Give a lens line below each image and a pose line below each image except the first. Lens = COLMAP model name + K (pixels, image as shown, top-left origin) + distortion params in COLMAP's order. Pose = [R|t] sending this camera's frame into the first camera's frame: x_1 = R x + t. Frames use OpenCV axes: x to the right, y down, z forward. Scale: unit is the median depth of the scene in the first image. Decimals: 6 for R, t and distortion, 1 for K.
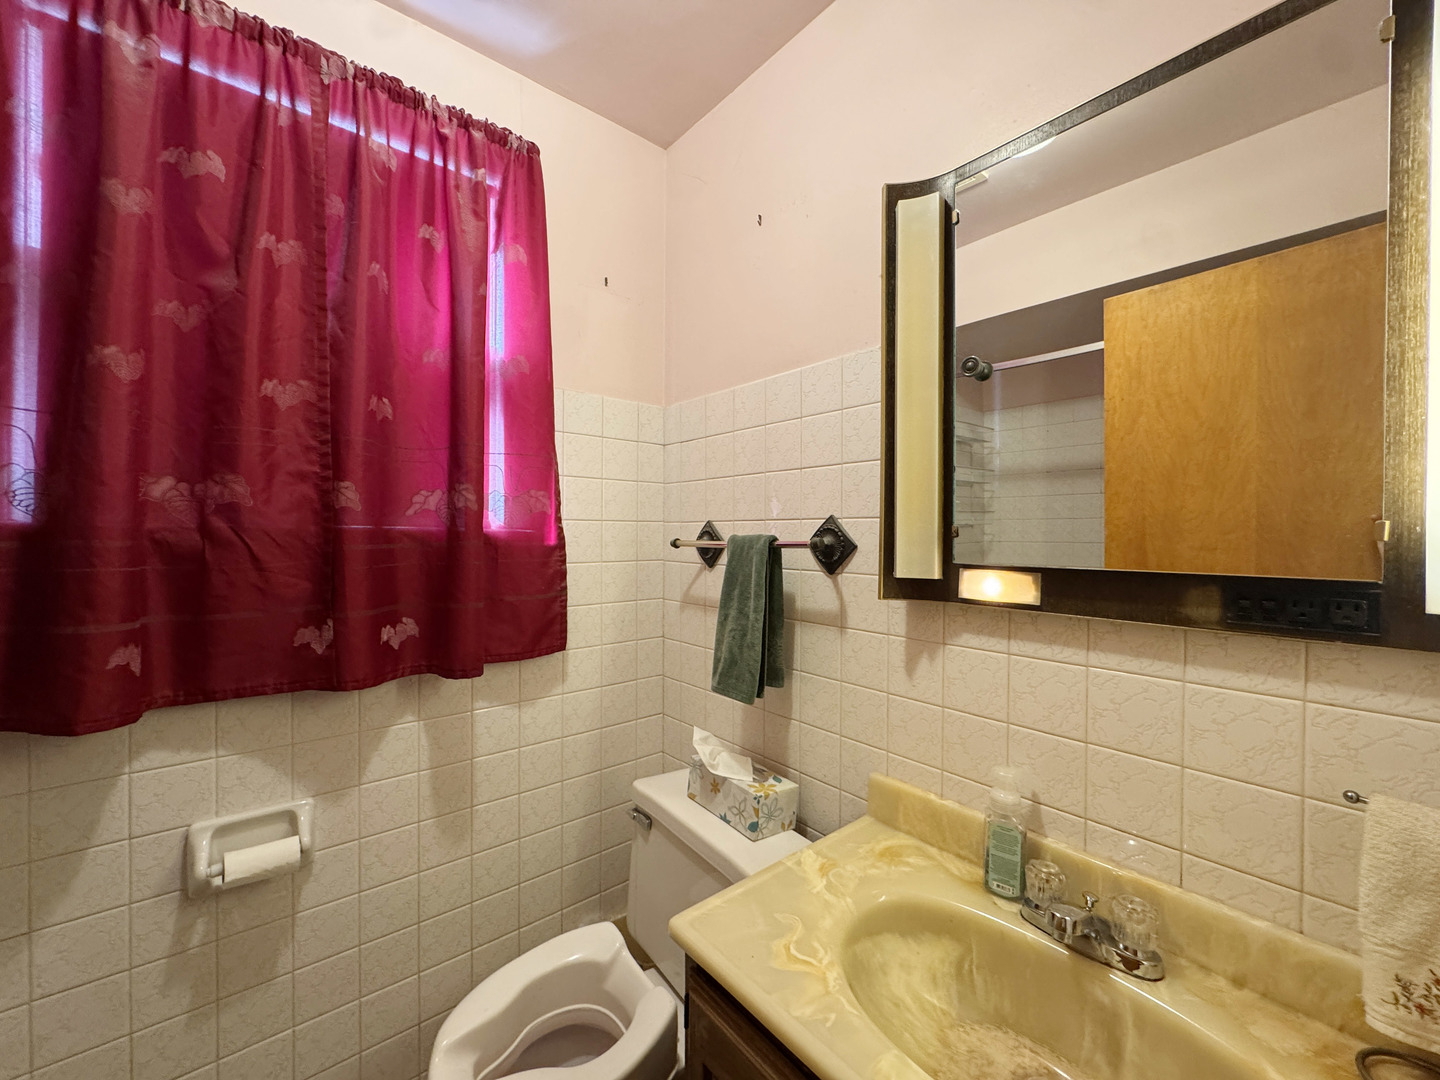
lens RADIAL K [[574.8, 0, 721.7], [0, 574.8, 538.0], [0, 0, 1]] dist [0.002028, 0.000047]
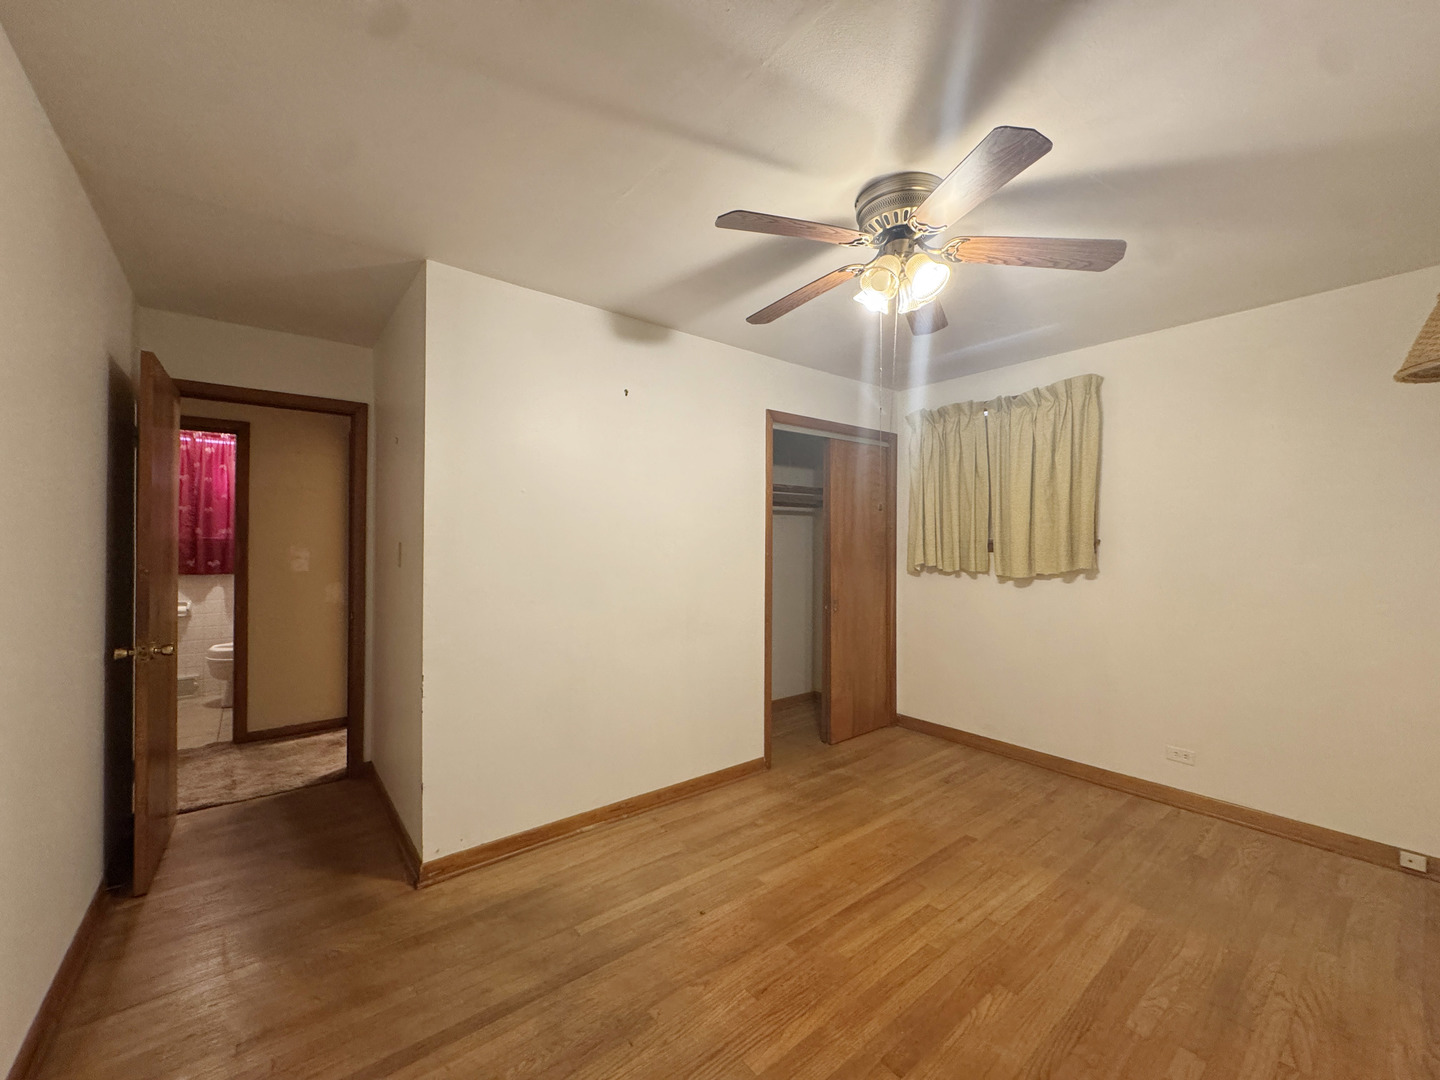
lens RADIAL K [[574.8, 0, 714.8], [0, 574.8, 537.1], [0, 0, 1]] dist [0.002028, 0.000047]
pose [[0.999595, 0.000806, -0.028458, 3.425234], [-0.001175, 0.999915, -0.012958, 0.027673], [0.028445, 0.012986, 0.999511, -3.294714]]
